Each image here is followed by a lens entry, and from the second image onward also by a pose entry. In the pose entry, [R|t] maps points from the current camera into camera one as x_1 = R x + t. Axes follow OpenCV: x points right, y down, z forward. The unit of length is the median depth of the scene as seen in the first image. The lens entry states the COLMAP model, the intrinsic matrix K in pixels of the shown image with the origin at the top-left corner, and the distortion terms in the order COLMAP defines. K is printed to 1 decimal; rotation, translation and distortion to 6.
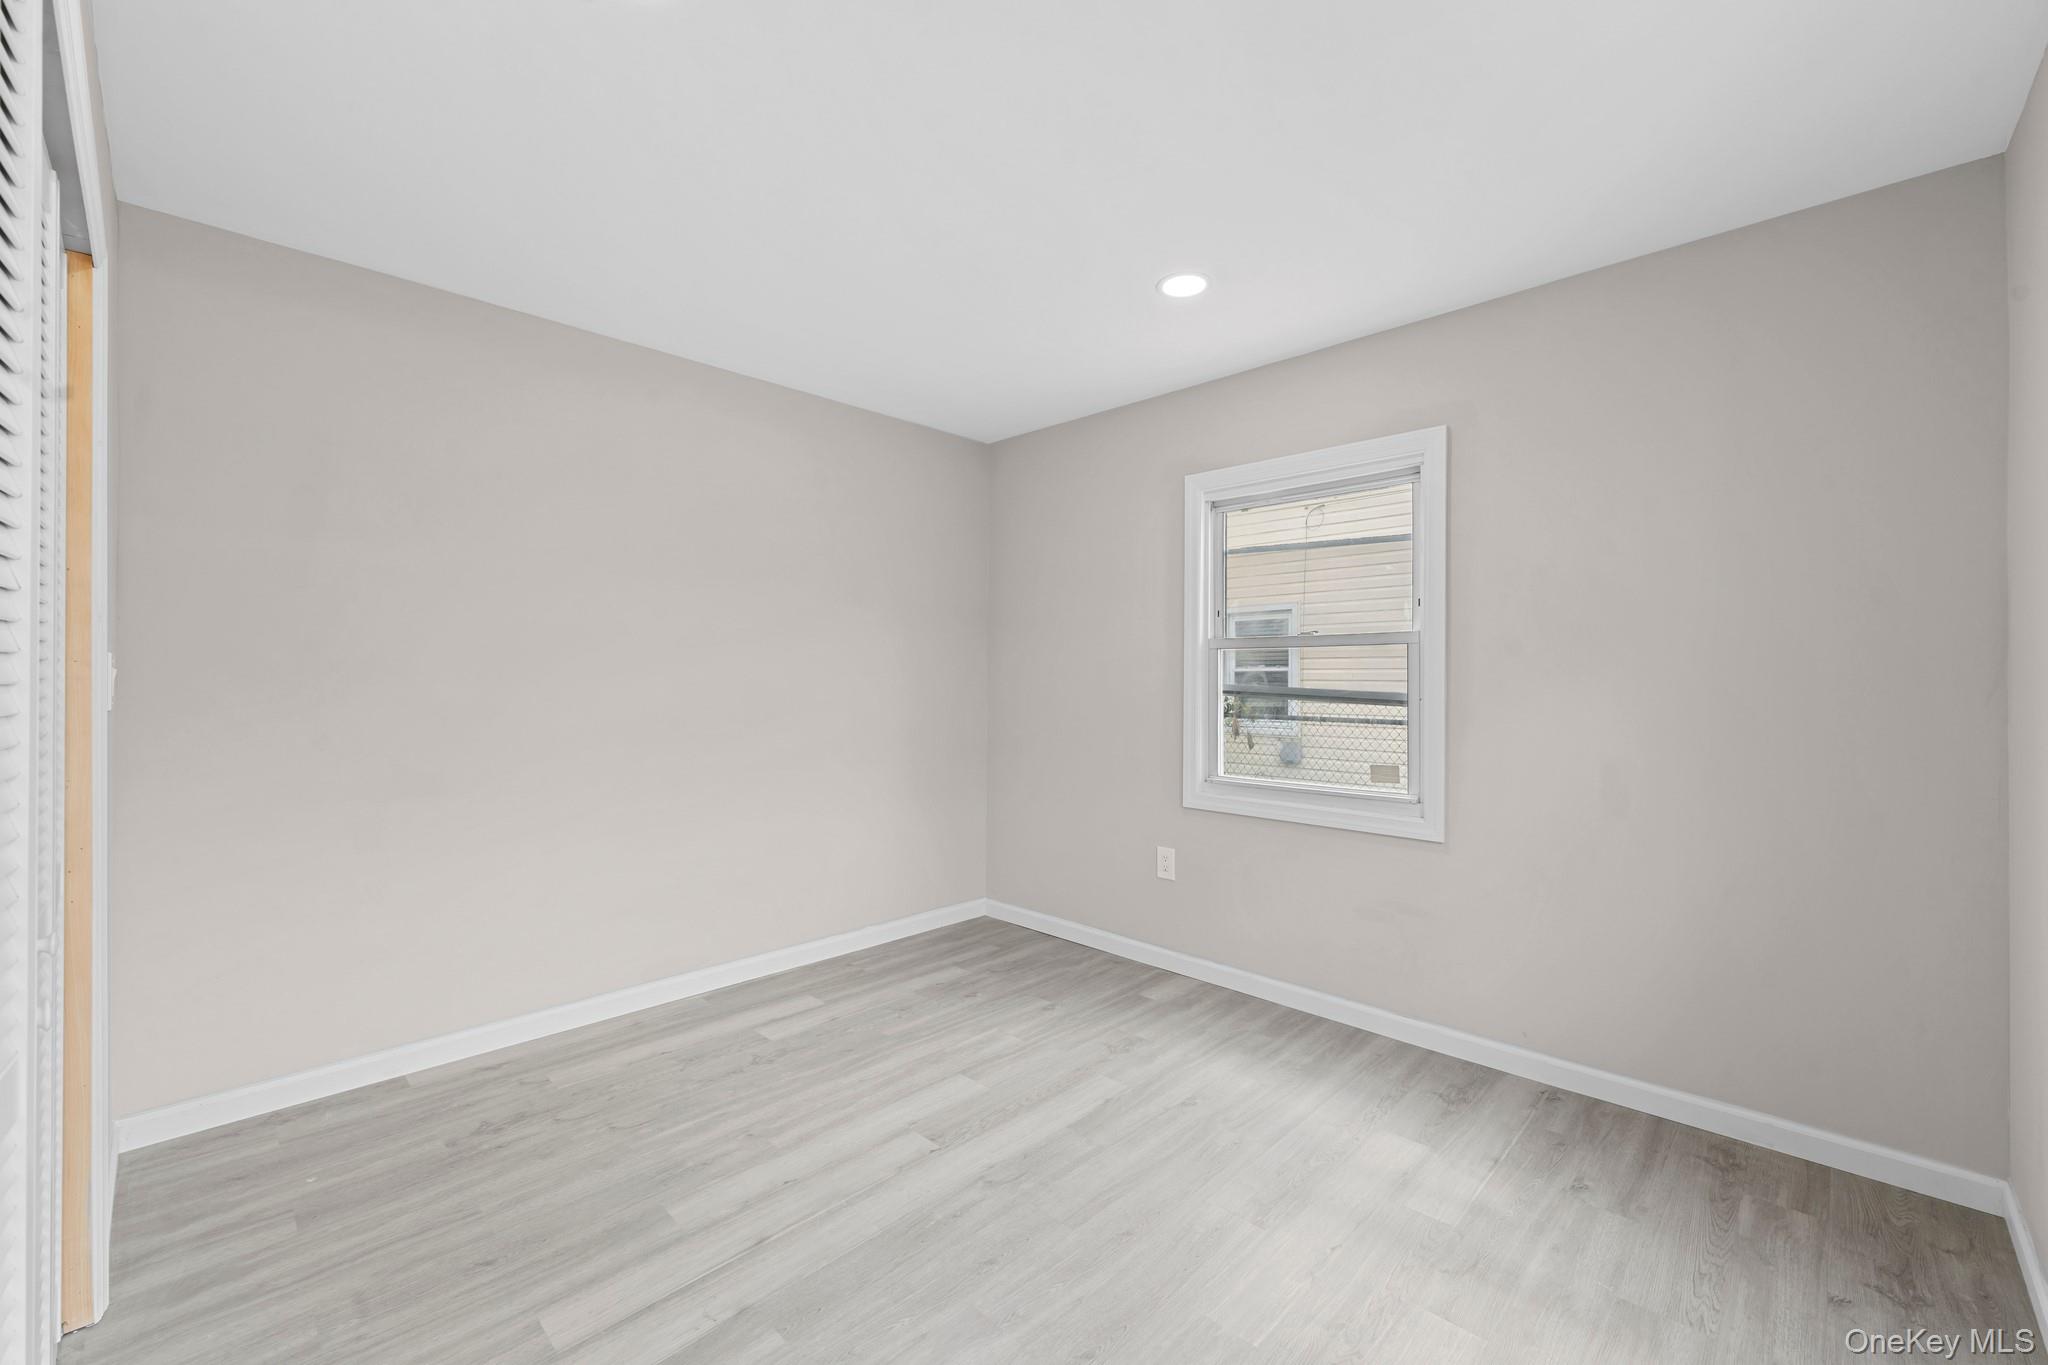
lens RADIAL K [[837.2, 0, 1027.7], [0, 837.2, 677.9], [0, 0, 1]] dist [0.002092, -0.000957]
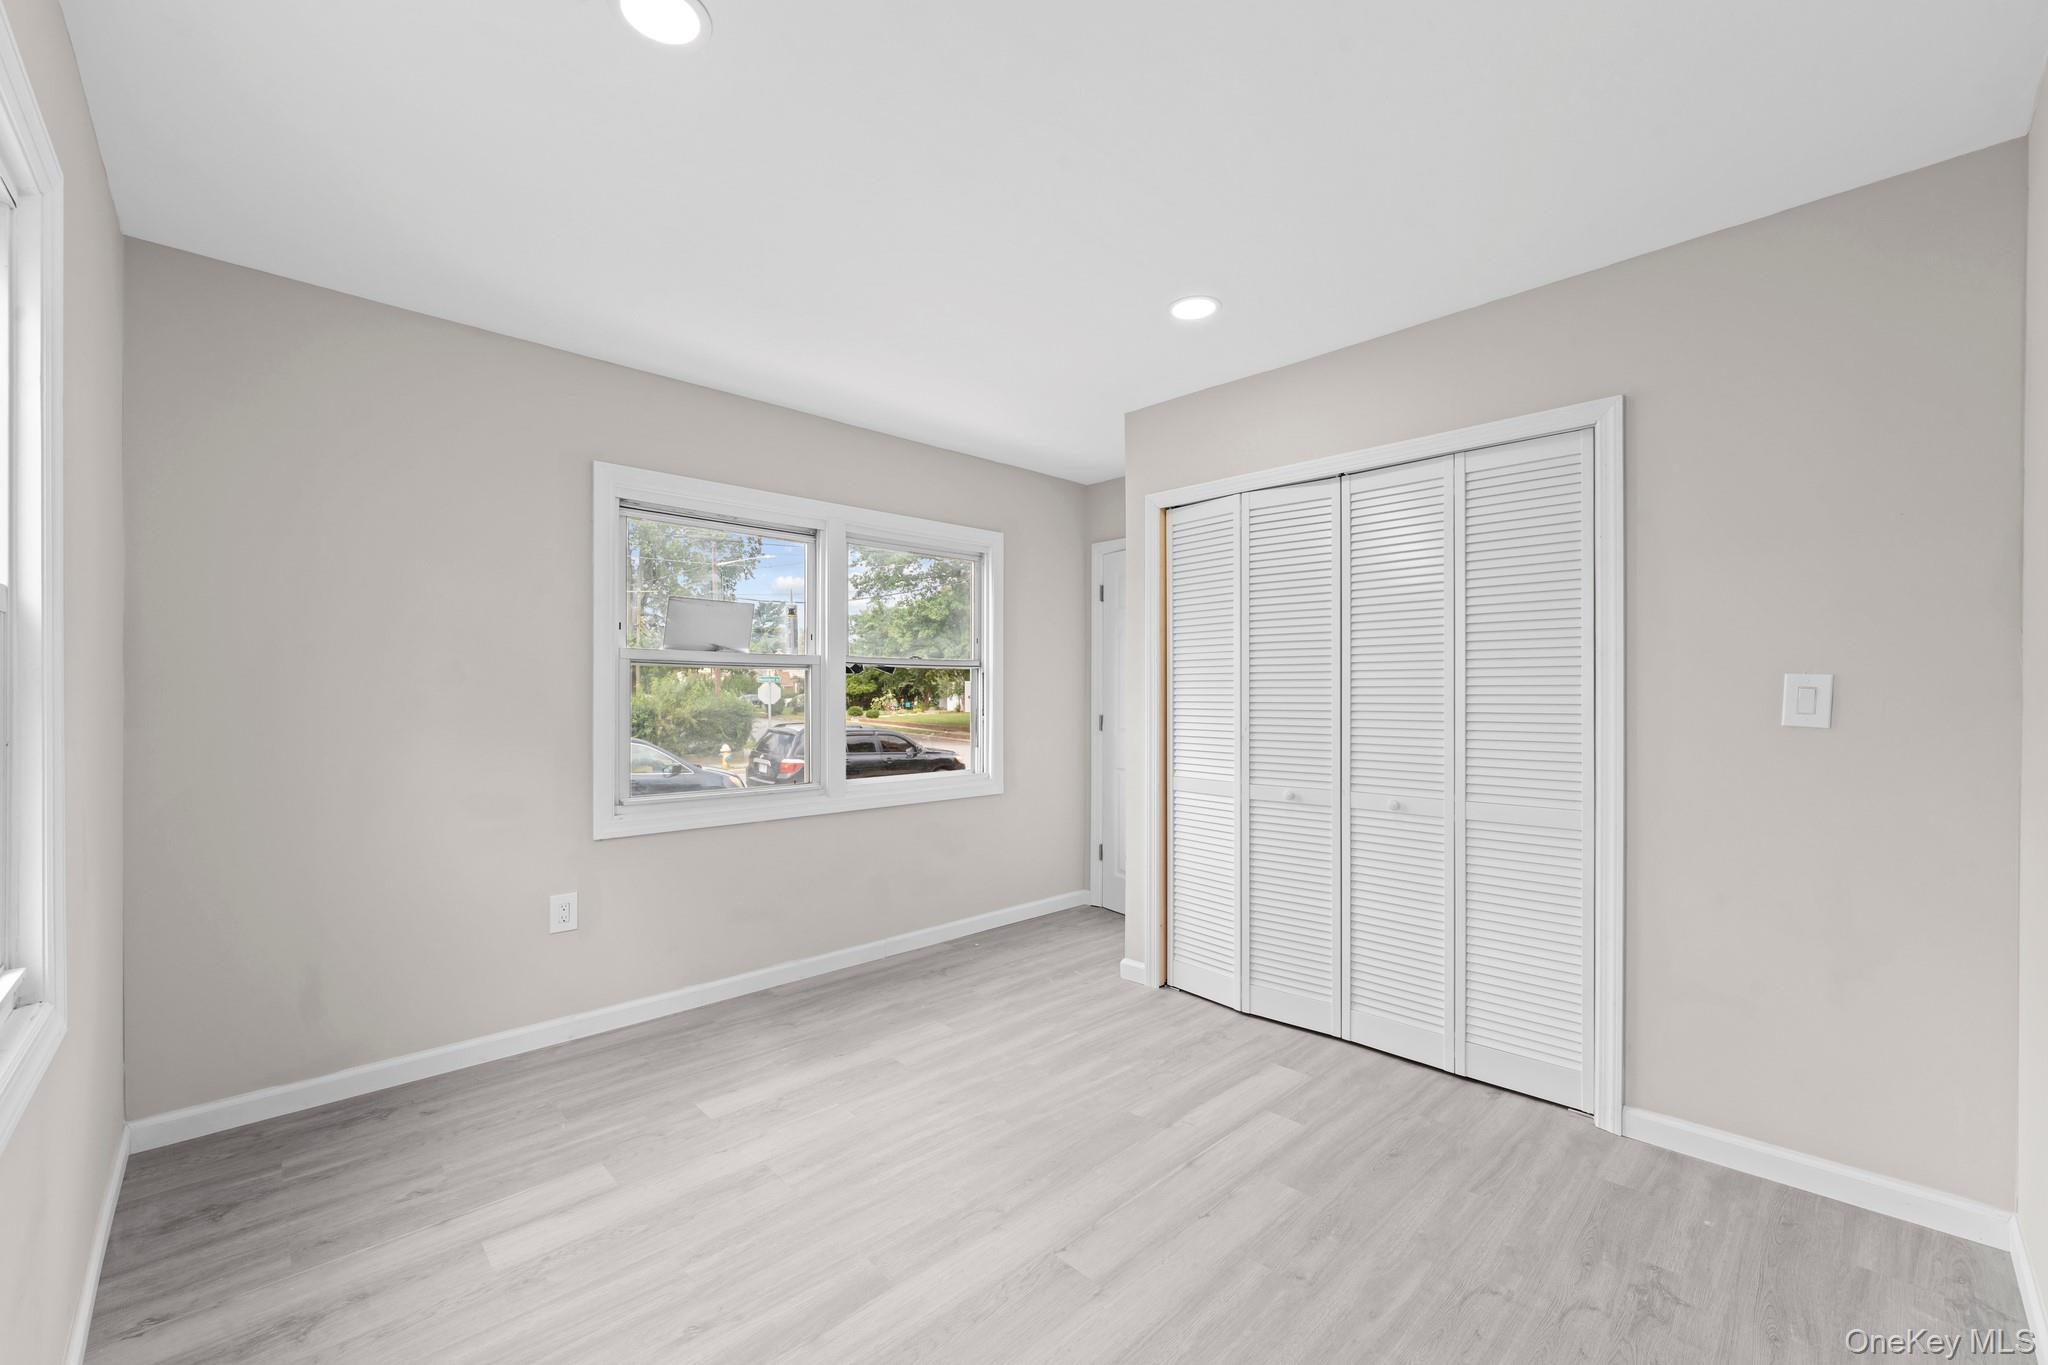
lens RADIAL K [[837.2, 0, 1020.6], [0, 837.2, 688.8], [0, 0, 1]] dist [0.002092, -0.000957]
pose [[-0.999294, -0.003047, 0.037434, -0.100386], [-0.003118, 0.999993, -0.001848, -0.004513], [-0.037428, -0.001963, -0.999297, 1.859451]]
